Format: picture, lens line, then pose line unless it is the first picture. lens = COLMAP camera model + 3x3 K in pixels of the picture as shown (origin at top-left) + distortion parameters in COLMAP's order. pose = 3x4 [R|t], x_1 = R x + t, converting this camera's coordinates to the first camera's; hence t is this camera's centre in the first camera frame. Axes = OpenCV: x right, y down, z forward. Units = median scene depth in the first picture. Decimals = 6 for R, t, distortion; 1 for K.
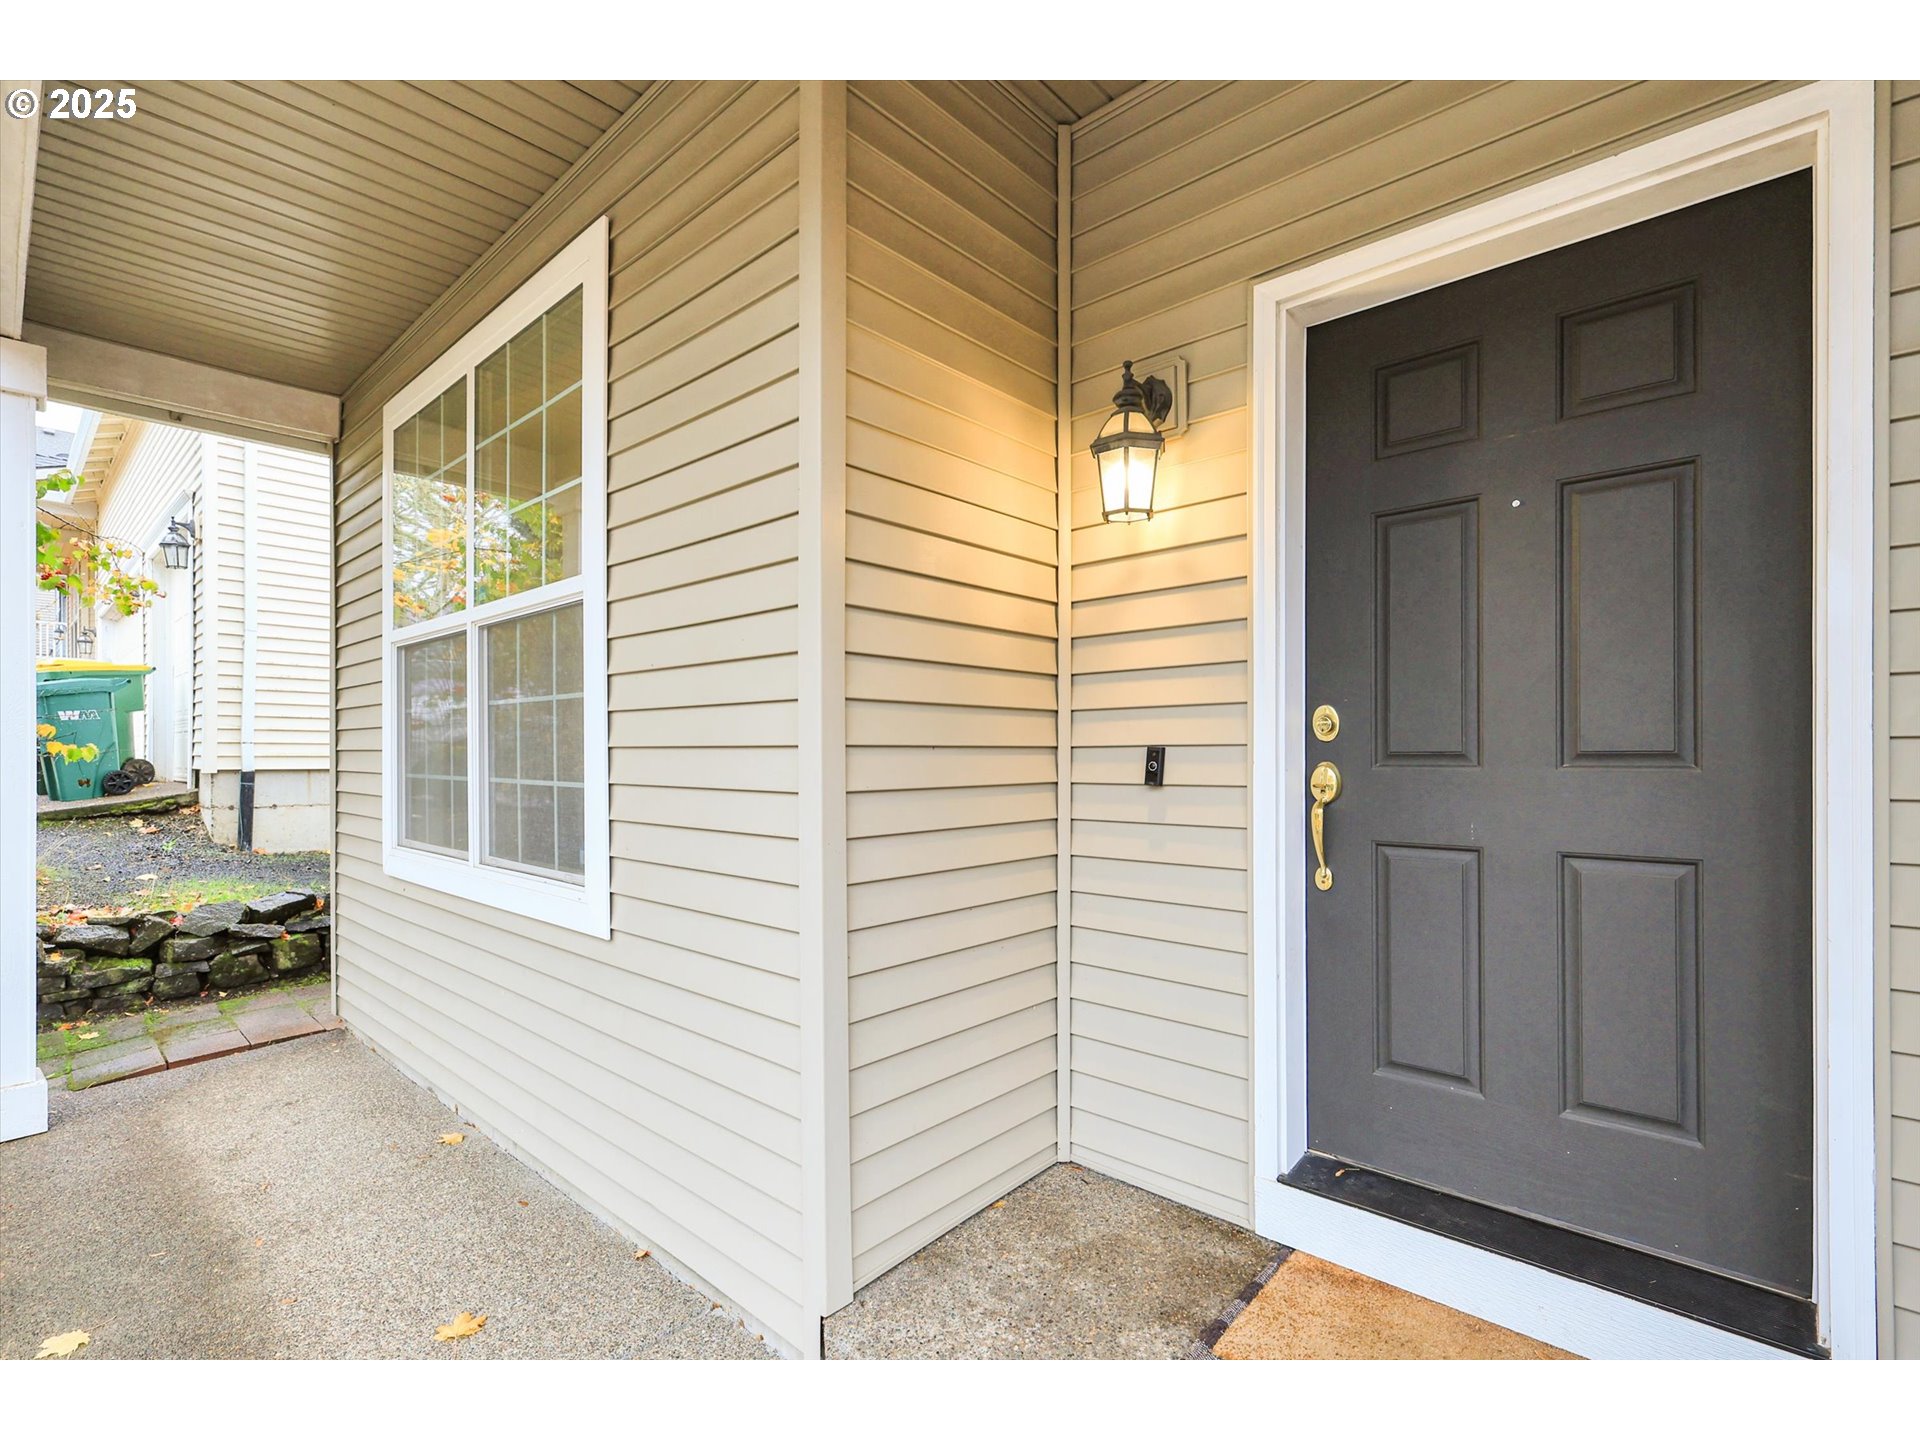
lens RADIAL K [[876.1, 0, 958.0], [0, 876.1, 759.6], [0, 0, 1]] dist [-0.000080, 0.000342]
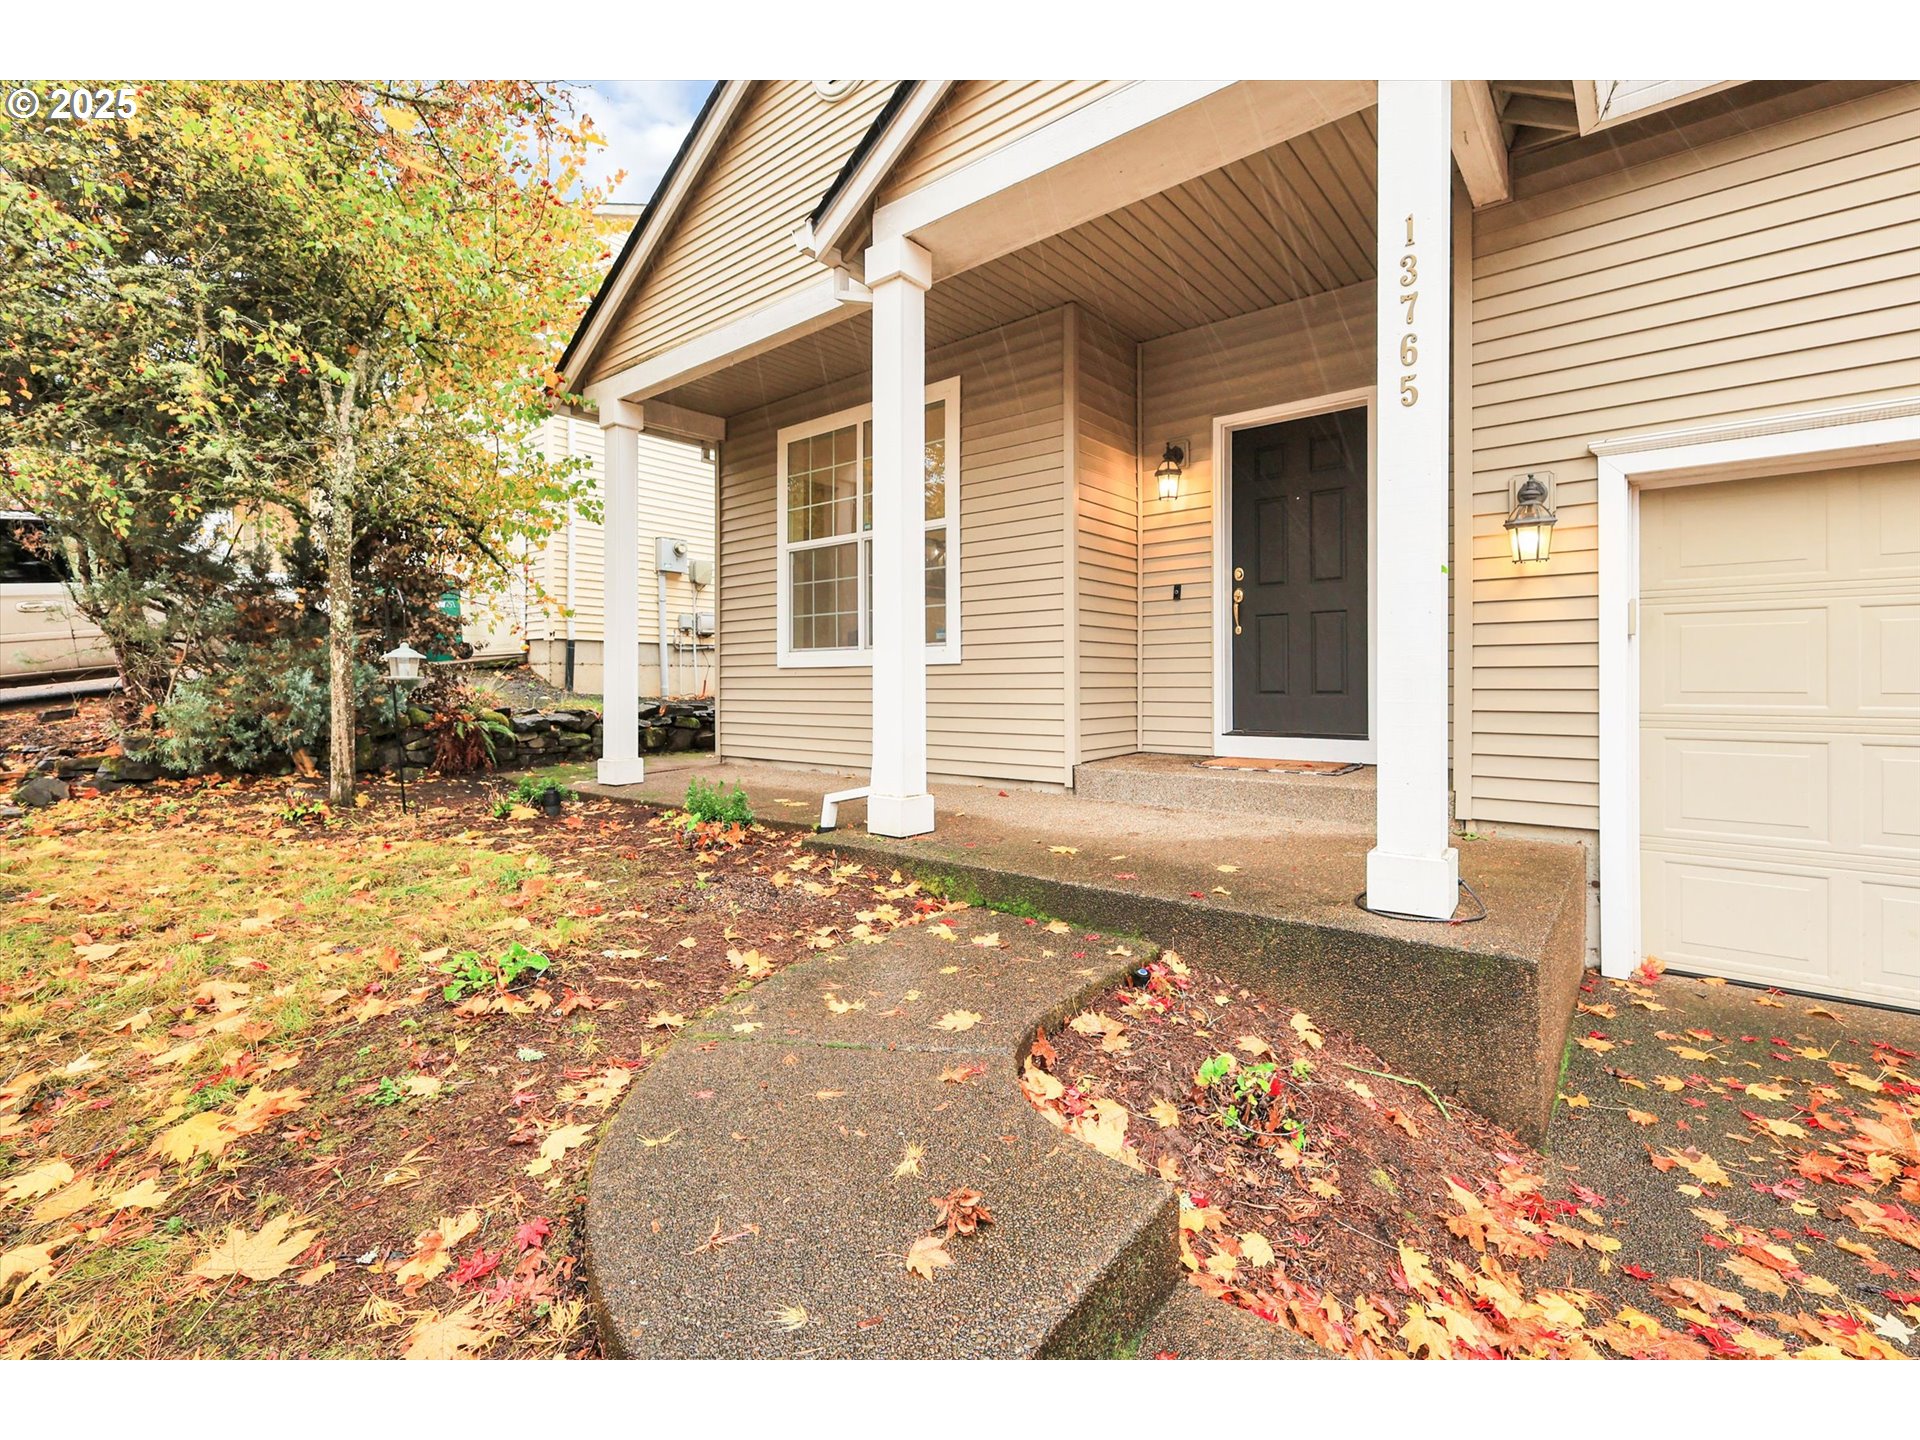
lens RADIAL K [[876.1, 0, 959.6], [0, 876.1, 706.5], [0, 0, 1]] dist [-0.000080, 0.000342]
pose [[0.998297, -0.004725, 0.058149, -0.619131], [0.004121, 0.999936, 0.010502, 0.339538], [-0.058195, -0.010244, 0.998253, -1.700961]]
